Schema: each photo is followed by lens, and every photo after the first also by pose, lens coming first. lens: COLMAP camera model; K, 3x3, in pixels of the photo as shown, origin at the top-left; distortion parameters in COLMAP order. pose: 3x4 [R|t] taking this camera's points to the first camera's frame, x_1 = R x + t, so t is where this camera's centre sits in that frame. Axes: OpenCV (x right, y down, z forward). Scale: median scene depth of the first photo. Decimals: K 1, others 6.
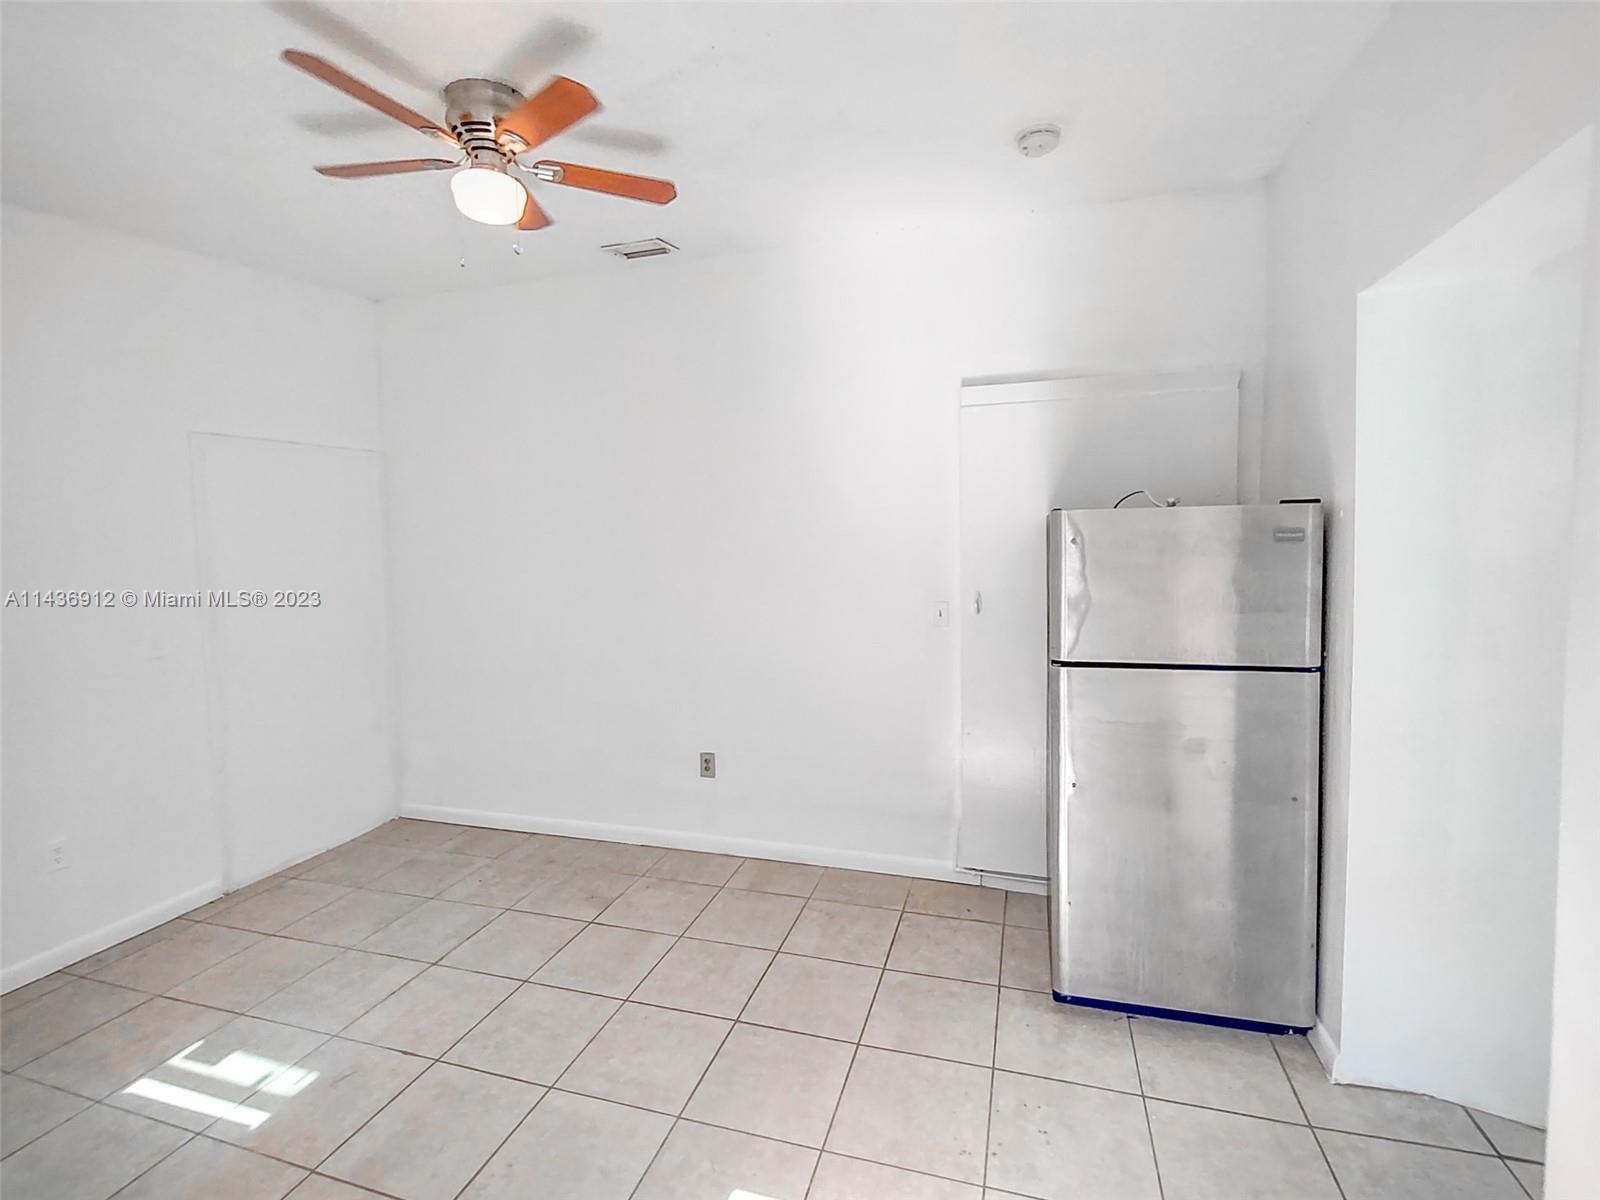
lens RADIAL K [[744.3, 0, 817.5], [0, 744.3, 566.2], [0, 0, 1]] dist [-0.004703, -0.000386]
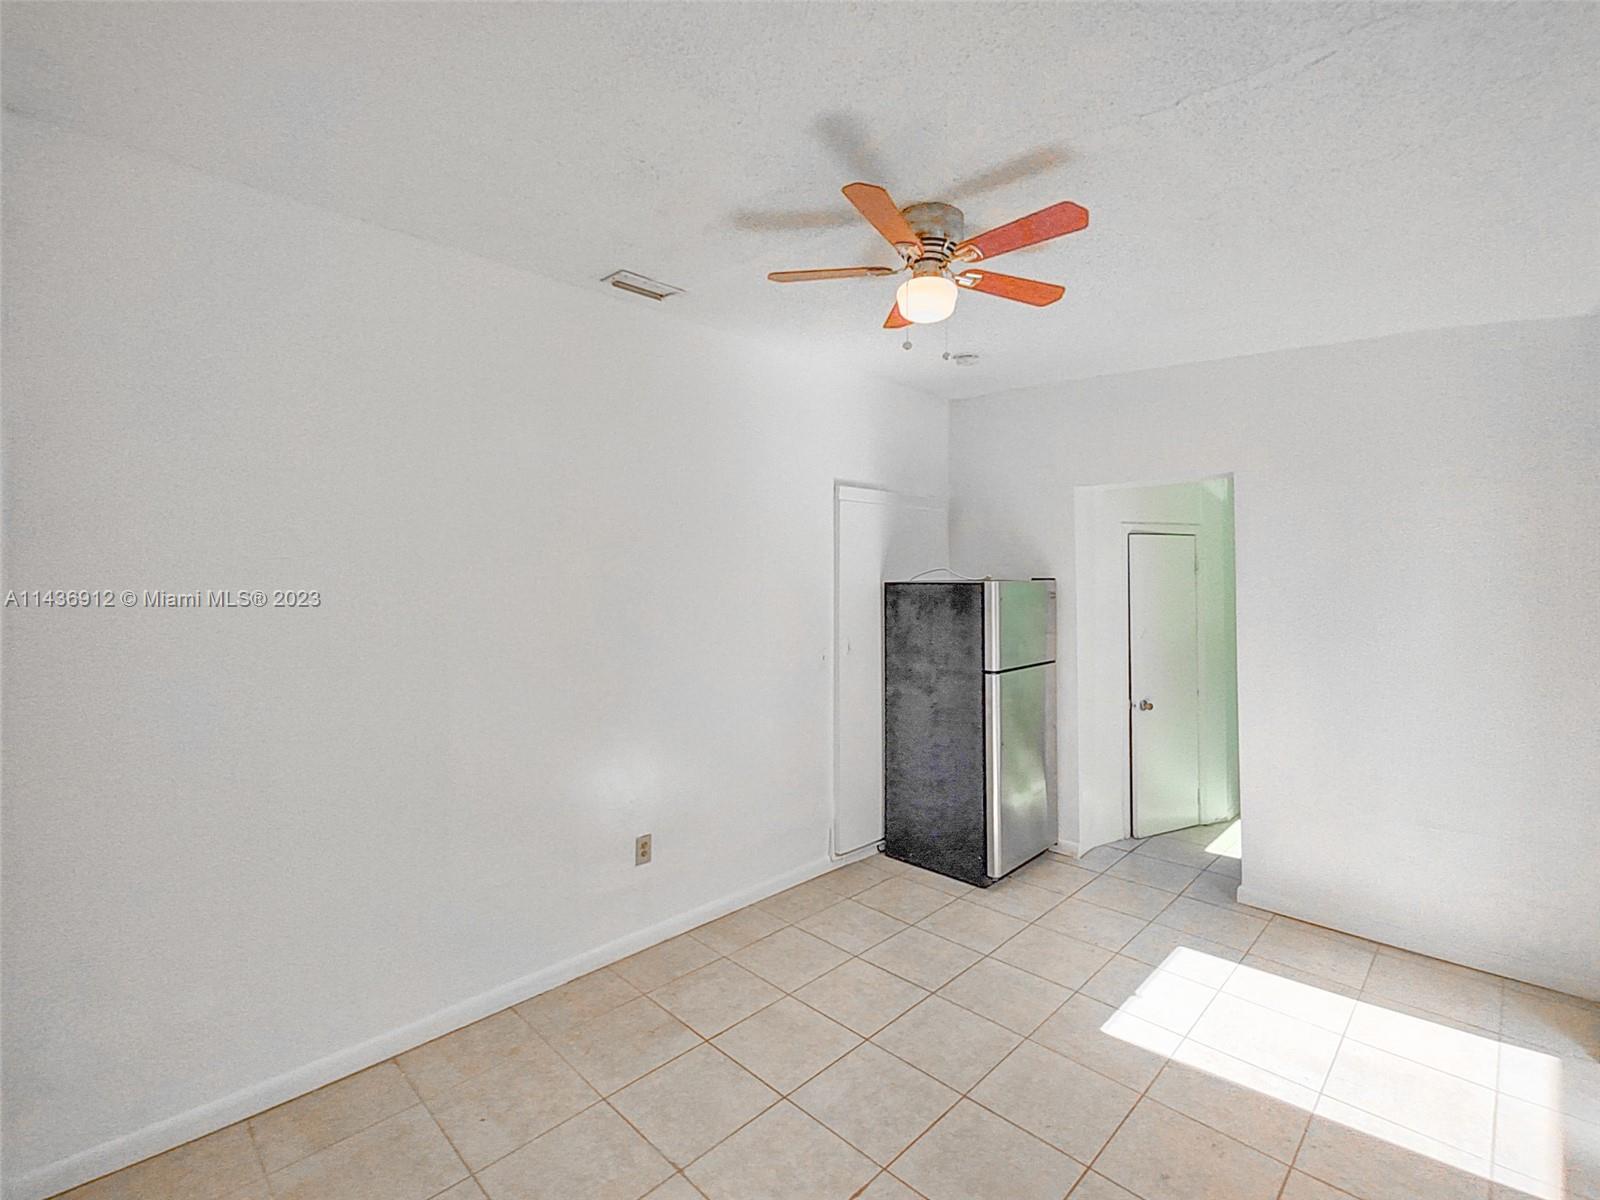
lens RADIAL K [[734.9, 0, 817.9], [0, 734.9, 552.9], [0, 0, 1]] dist [-0.001947, -0.000544]
pose [[0.455850, 0.049159, 0.888698, -1.023589], [0.037805, 0.996503, -0.074514, -0.023510], [-0.889254, 0.067564, 0.452397, 0.446216]]
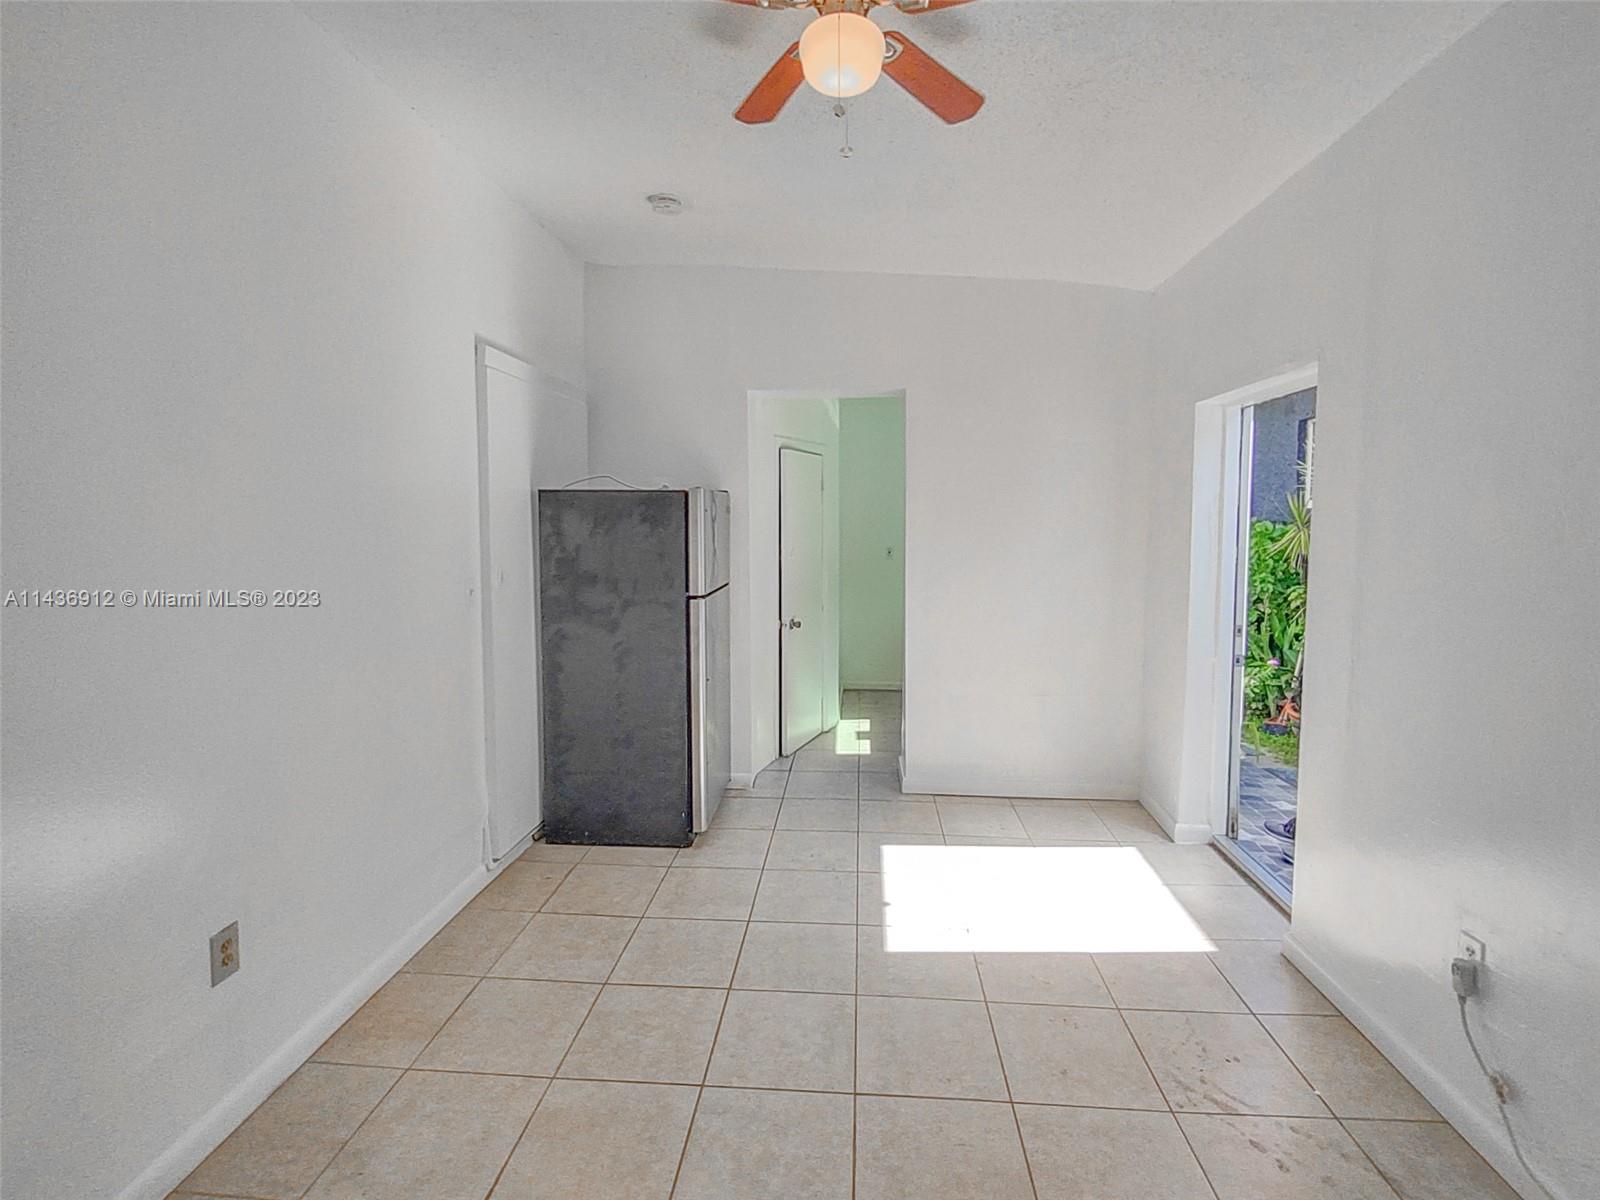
lens RADIAL K [[744.3, 0, 817.5], [0, 744.3, 566.2], [0, 0, 1]] dist [-0.004703, -0.000386]
pose [[-0.236587, -0.042535, 0.970679, -0.835583], [0.050694, 0.997140, 0.056050, 0.002772], [-0.970287, 0.062468, -0.233754, 0.844979]]
